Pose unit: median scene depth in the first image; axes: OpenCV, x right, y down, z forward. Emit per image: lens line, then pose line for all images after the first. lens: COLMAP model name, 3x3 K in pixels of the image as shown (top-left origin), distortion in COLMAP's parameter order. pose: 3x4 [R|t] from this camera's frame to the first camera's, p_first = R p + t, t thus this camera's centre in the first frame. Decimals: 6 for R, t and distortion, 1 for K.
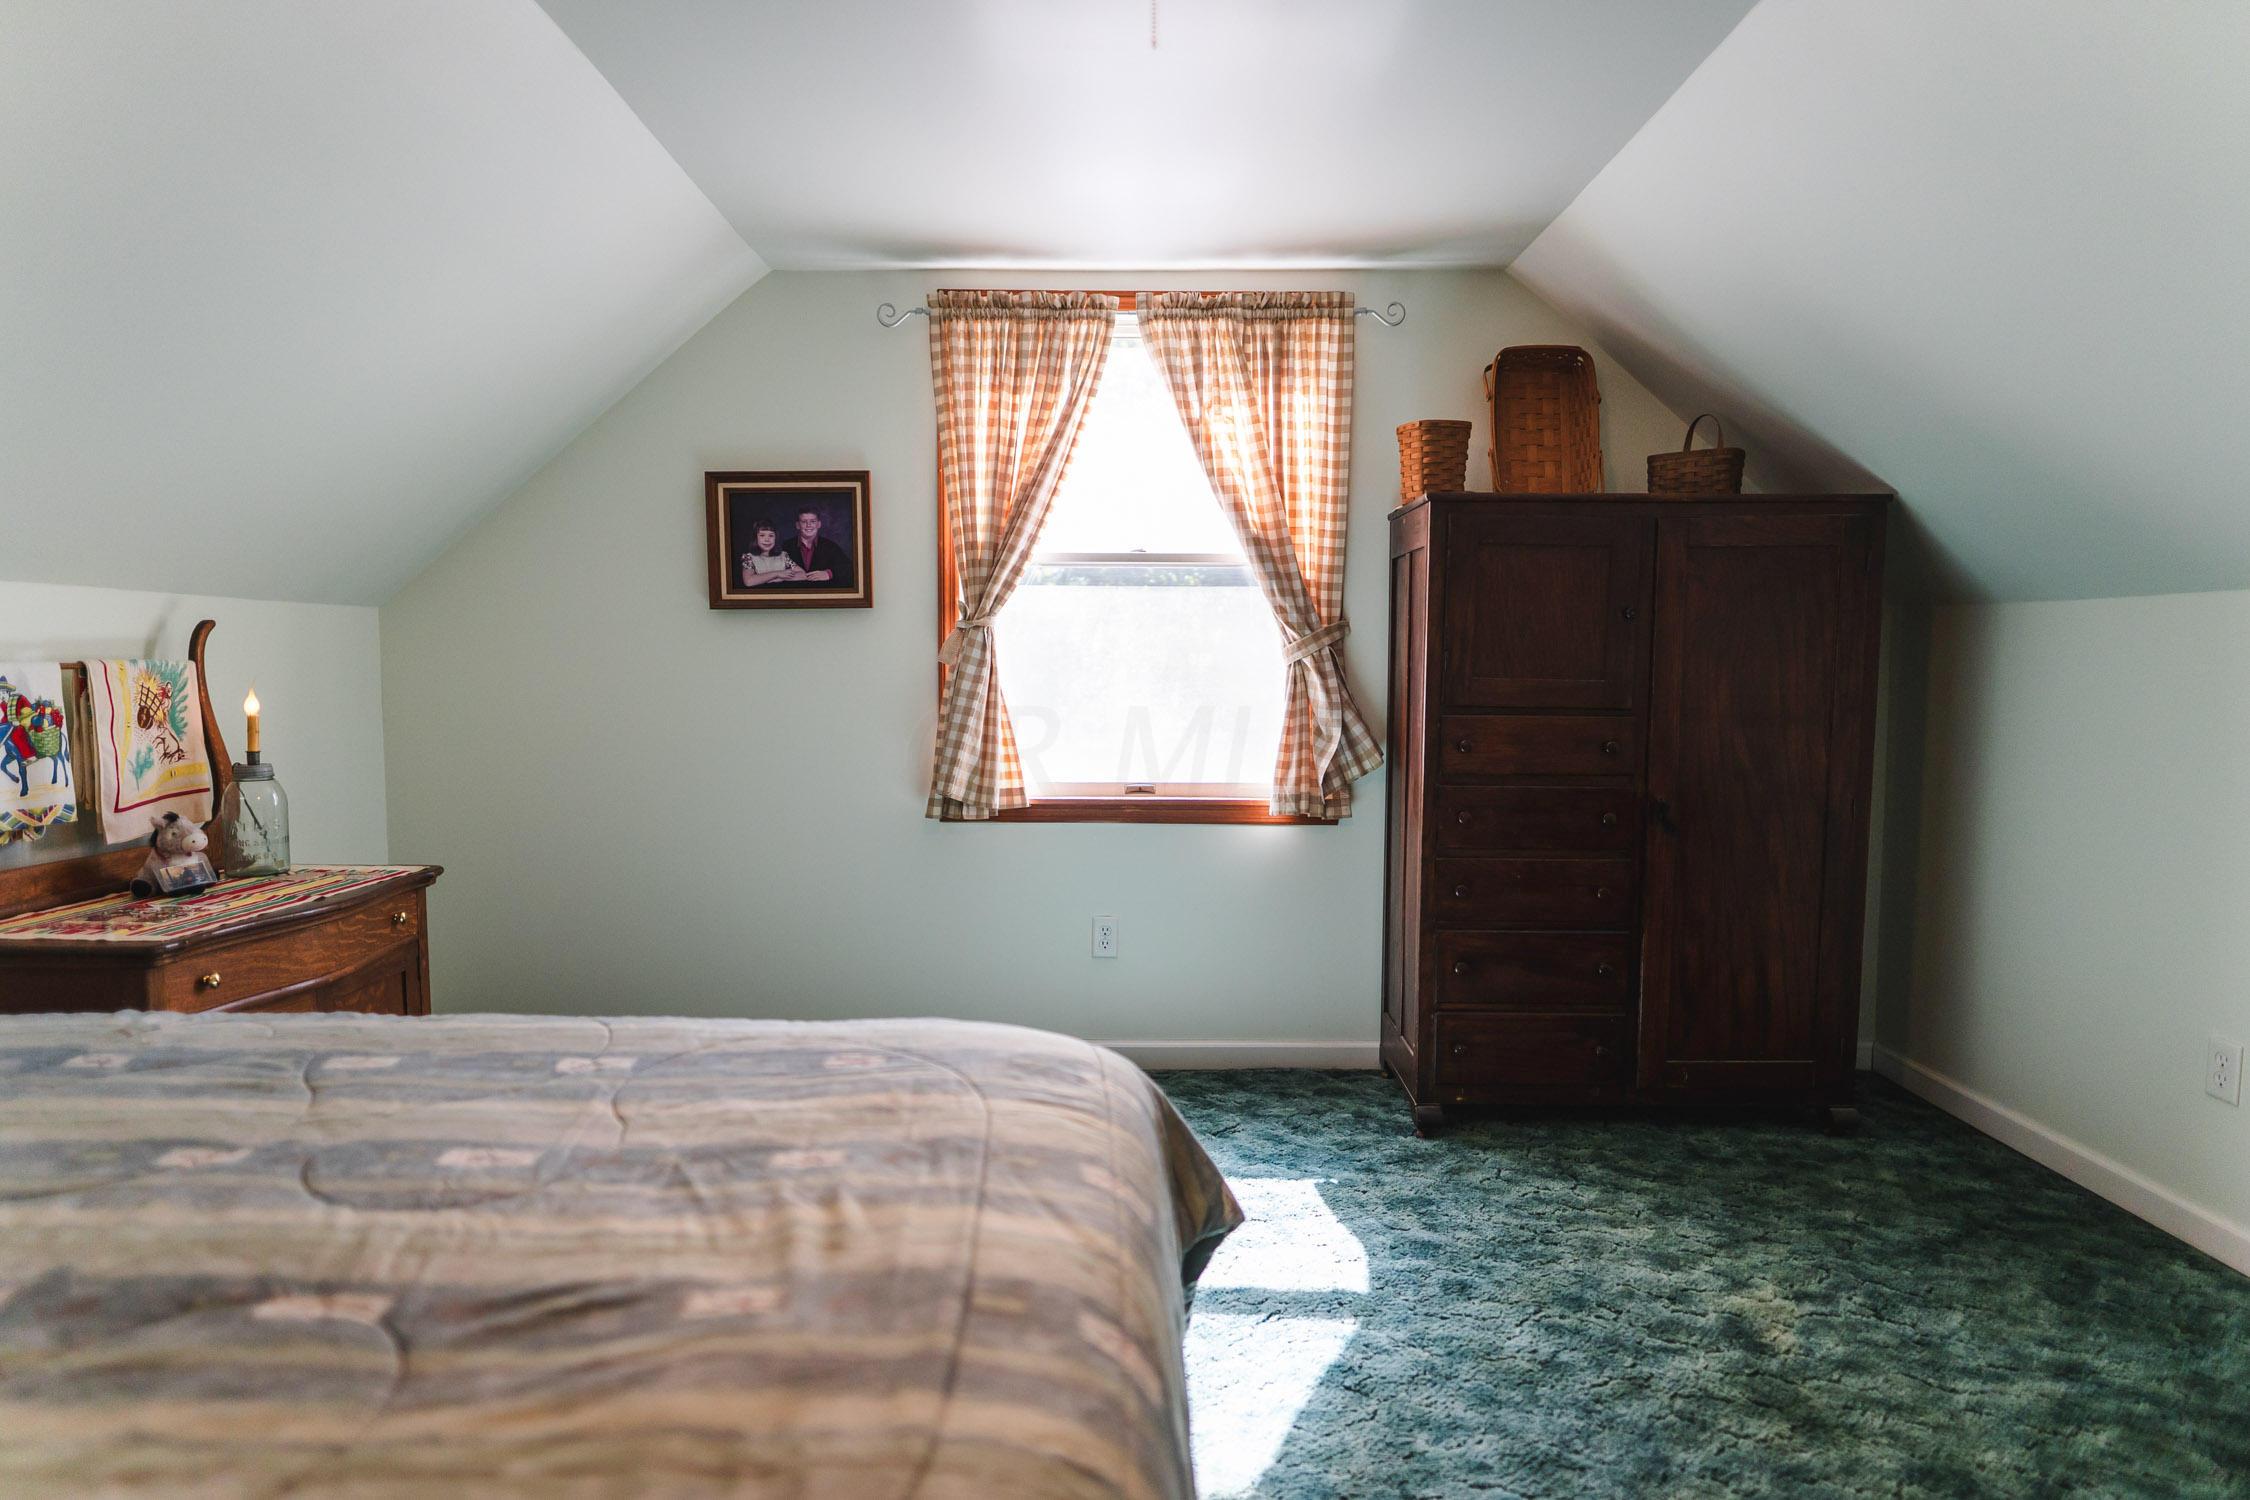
lens RADIAL K [[1303.4, 0, 1123.3], [0, 1303.4, 755.7], [0, 0, 1]] dist [0.003935, -0.002086]
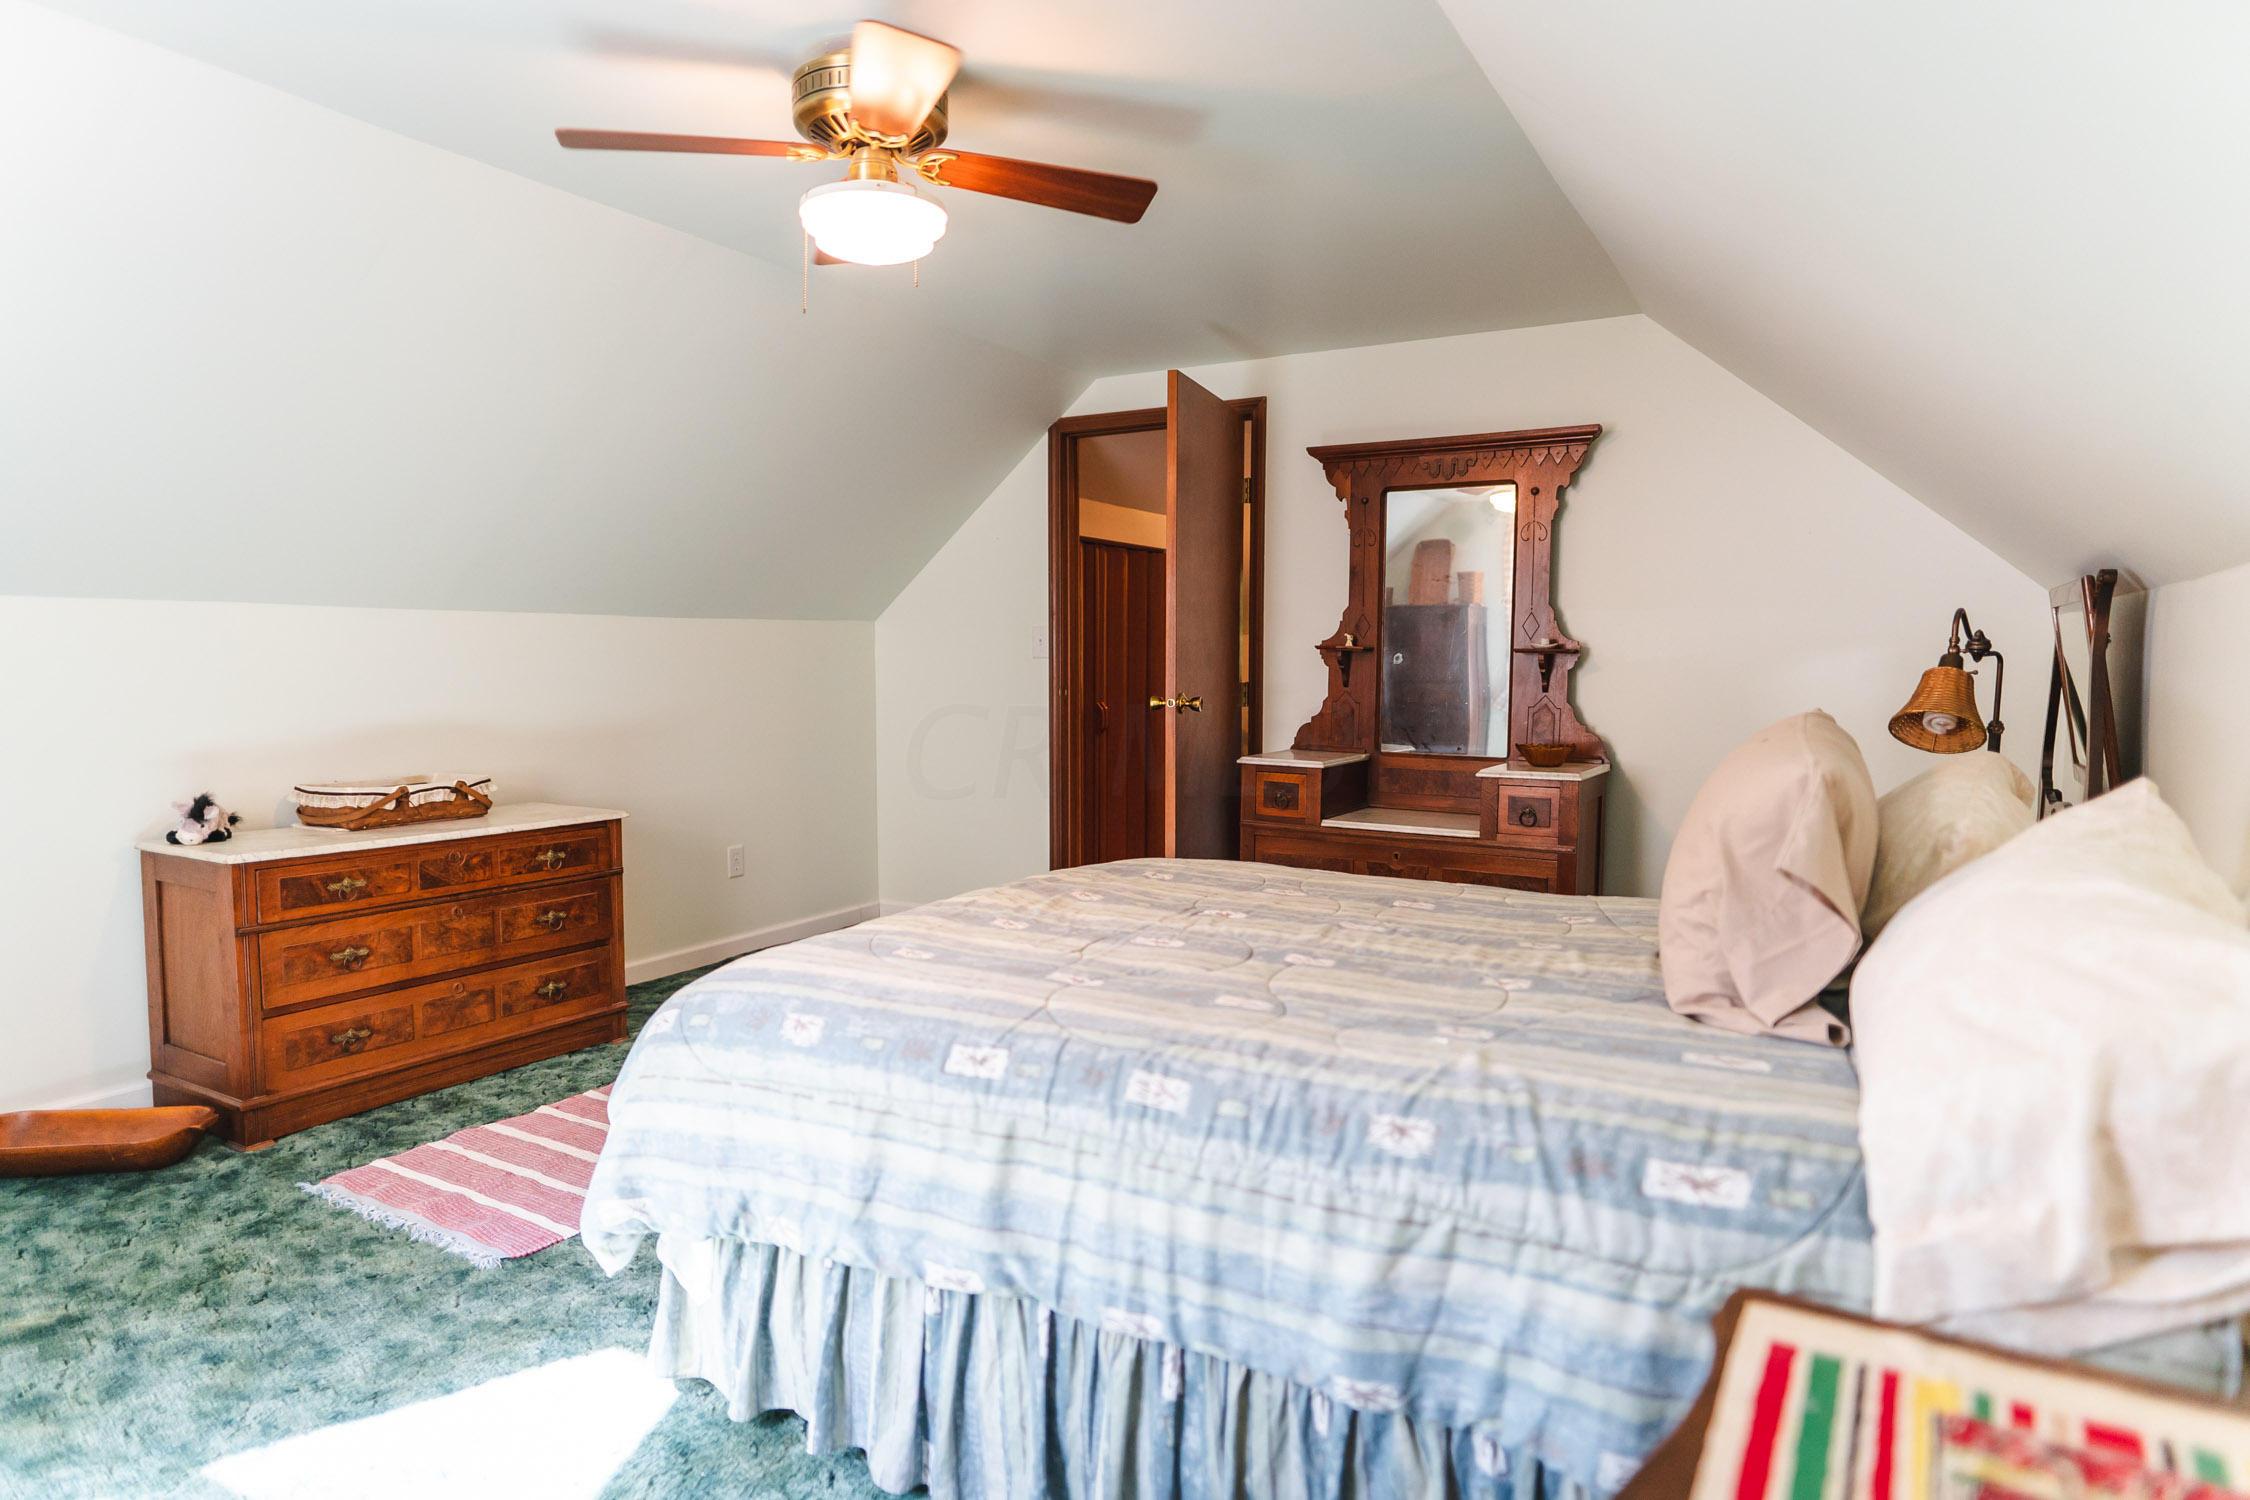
lens RADIAL K [[1303.4, 0, 1127.0], [0, 1303.4, 751.7], [0, 0, 1]] dist [0.003935, -0.002086]
pose [[-0.860775, -0.038992, 0.507489, -0.701499], [0.033204, 0.990636, 0.132432, -0.096051], [-0.507901, 0.130845, -0.851420, 1.314280]]
